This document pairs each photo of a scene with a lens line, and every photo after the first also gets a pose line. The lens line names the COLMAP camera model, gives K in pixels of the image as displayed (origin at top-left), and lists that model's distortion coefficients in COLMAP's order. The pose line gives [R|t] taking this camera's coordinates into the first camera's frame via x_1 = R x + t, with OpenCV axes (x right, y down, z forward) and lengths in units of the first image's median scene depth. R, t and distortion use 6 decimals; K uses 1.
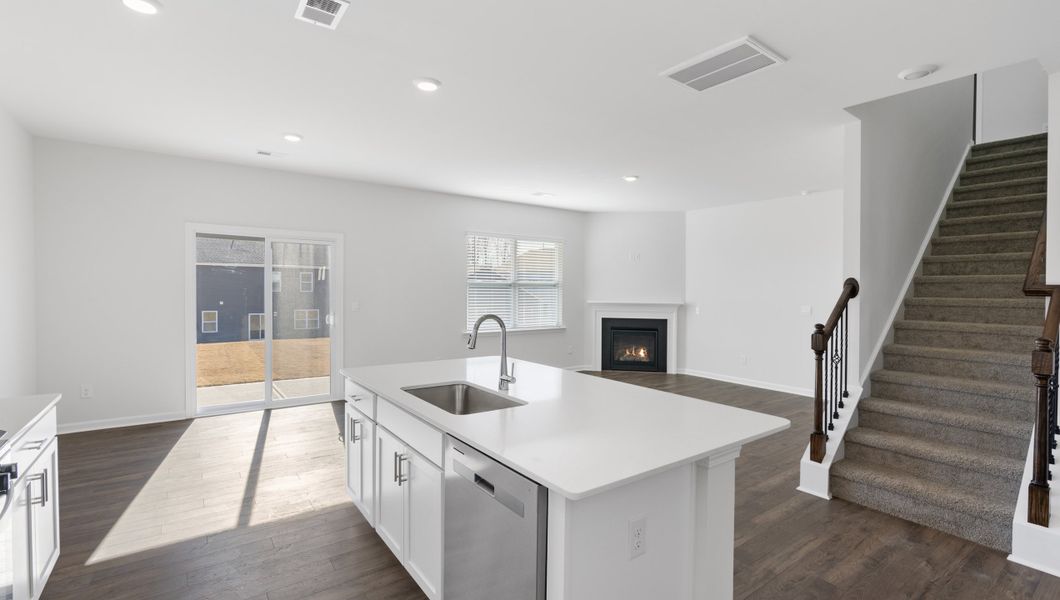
lens RADIAL K [[484.6, 0, 535.7], [0, 484.6, 275.9], [0, 0, 1]] dist [-0.004506, -0.000419]
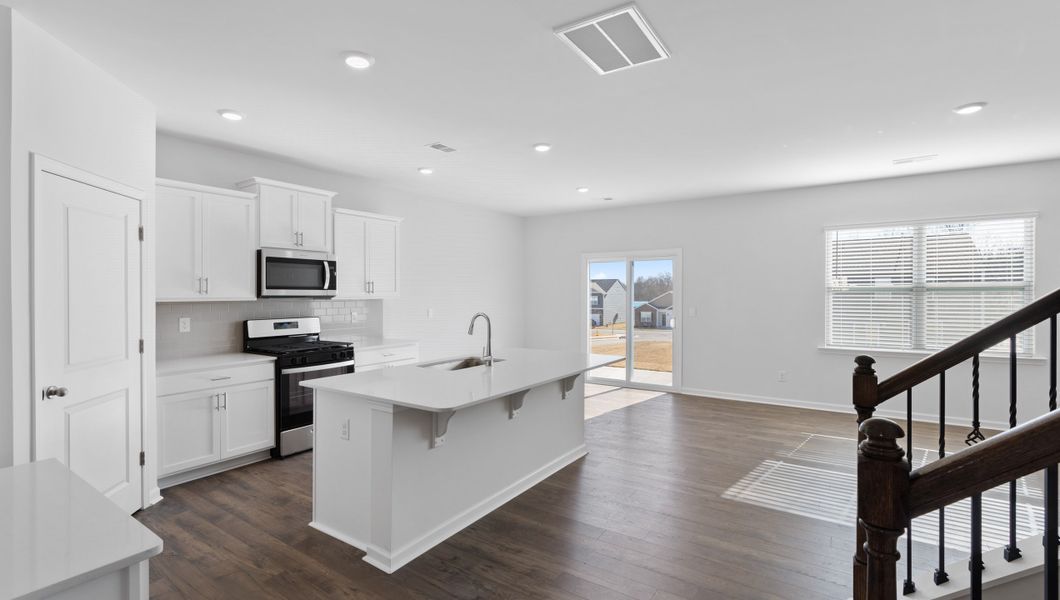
lens RADIAL K [[484.6, 0, 520.5], [0, 484.6, 296.9], [0, 0, 1]] dist [-0.004506, -0.000419]
pose [[0.317045, -0.004754, -0.948398, 0.419095], [0.033380, 0.999424, 0.006149, 0.005338], [0.947823, -0.033607, 0.317021, 0.200277]]
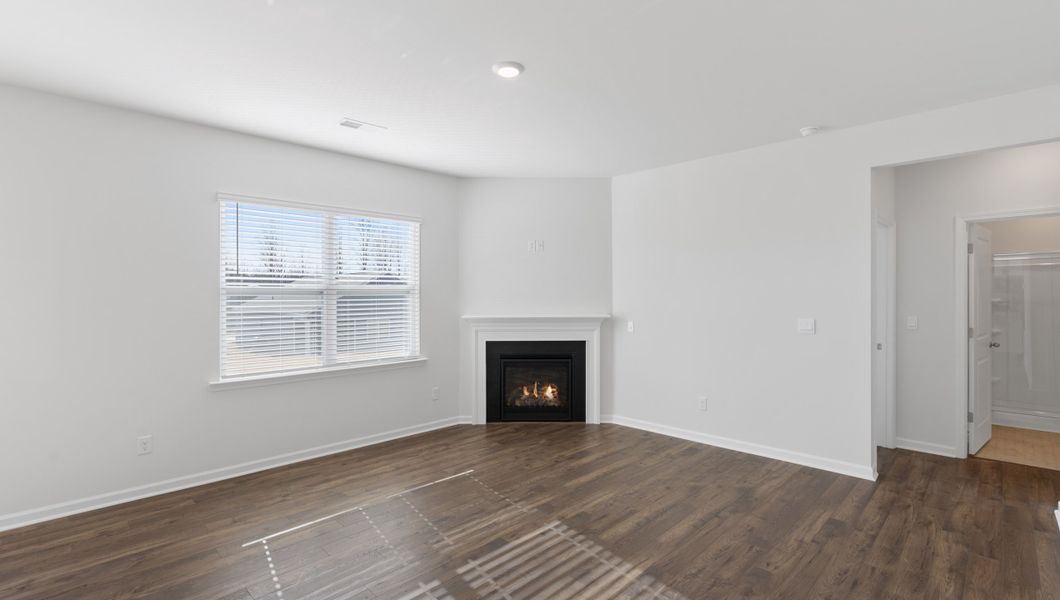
lens RADIAL K [[484.6, 0, 522.6], [0, 484.6, 299.0], [0, 0, 1]] dist [-0.004506, -0.000419]
pose [[0.991493, -0.017415, 0.128991, 0.104028], [0.012478, 0.999162, 0.038983, 0.006530], [-0.129562, -0.037042, 0.990879, 0.365484]]
